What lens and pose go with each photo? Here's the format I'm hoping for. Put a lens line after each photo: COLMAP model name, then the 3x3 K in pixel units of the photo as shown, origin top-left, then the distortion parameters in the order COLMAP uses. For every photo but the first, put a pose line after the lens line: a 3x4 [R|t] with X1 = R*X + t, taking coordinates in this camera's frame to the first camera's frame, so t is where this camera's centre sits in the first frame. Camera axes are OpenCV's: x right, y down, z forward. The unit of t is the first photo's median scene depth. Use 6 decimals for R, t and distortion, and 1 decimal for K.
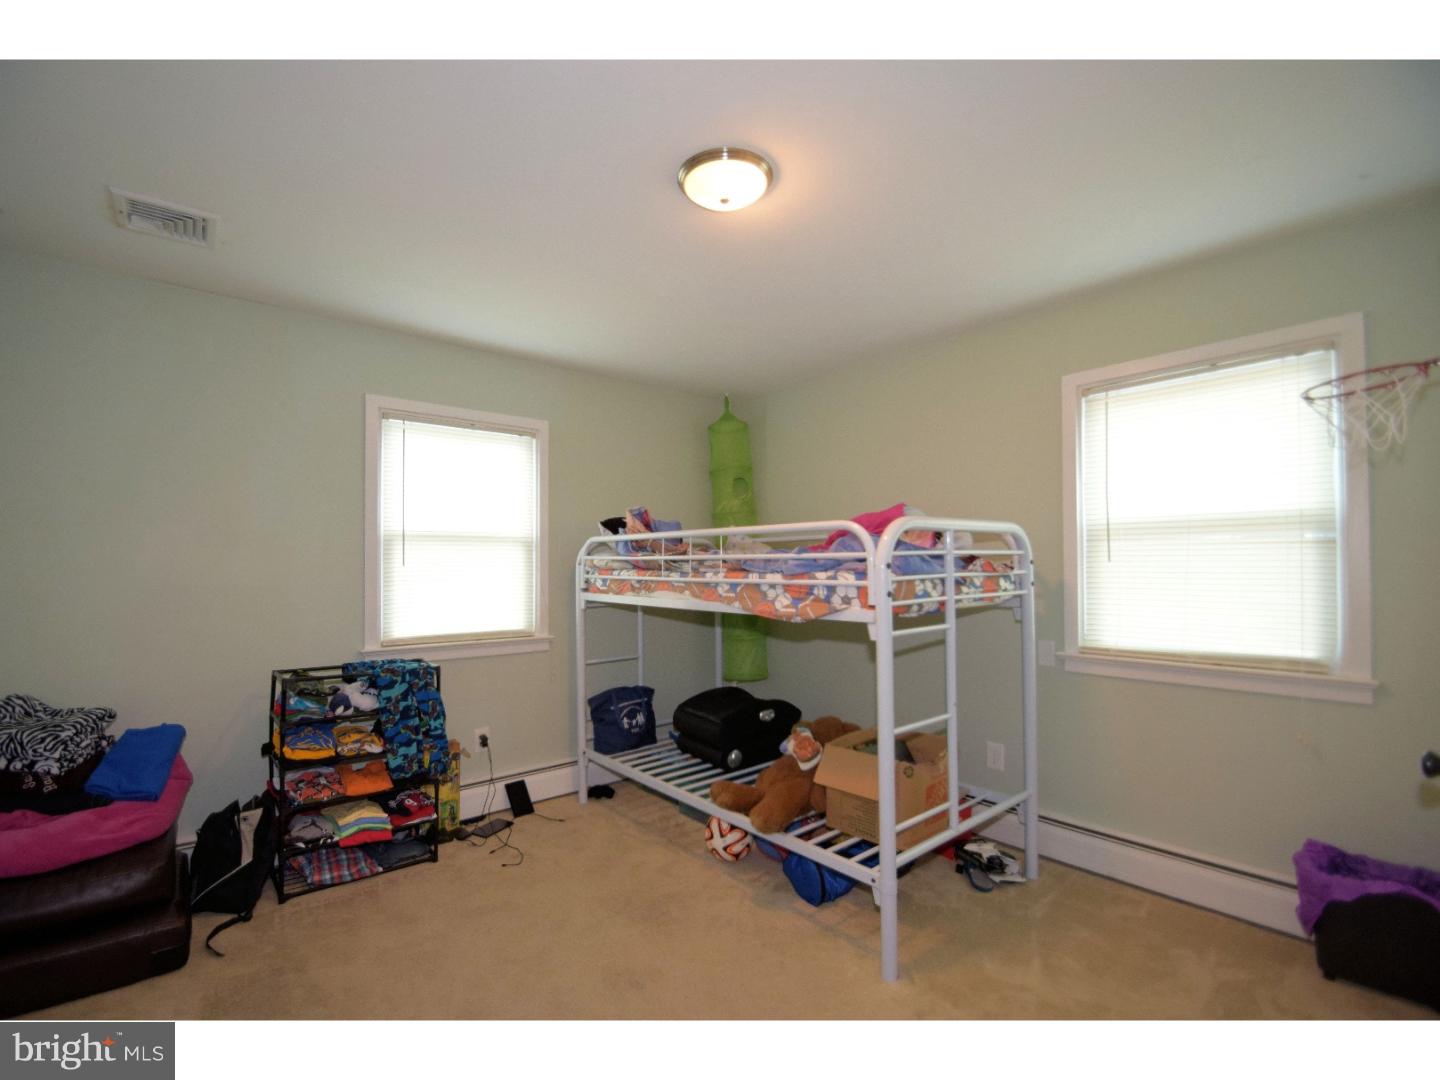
lens RADIAL K [[661.4, 0, 712.1], [0, 661.4, 546.3], [0, 0, 1]] dist [-0.001449, -0.000526]
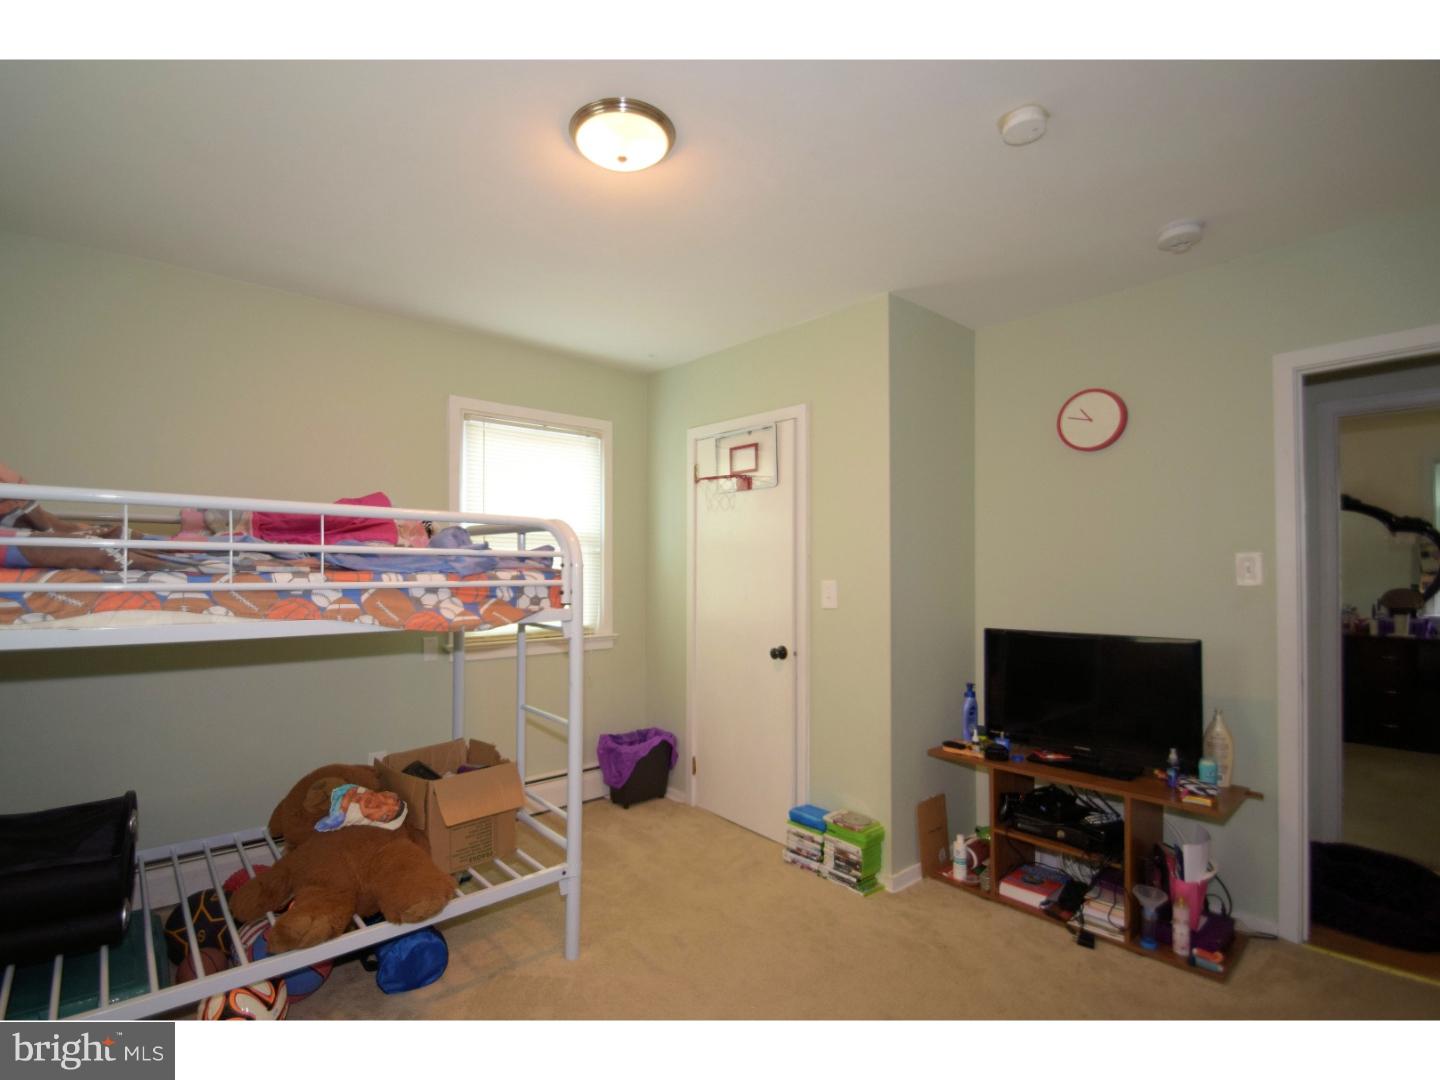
lens RADIAL K [[661.4, 0, 711.8], [0, 661.4, 551.8], [0, 0, 1]] dist [-0.001449, -0.000526]
pose [[-0.009857, 0.032511, 0.999423, -0.682647], [-0.030049, 0.999010, -0.032794, 0.031024], [-0.999500, -0.030355, -0.008871, 0.682473]]
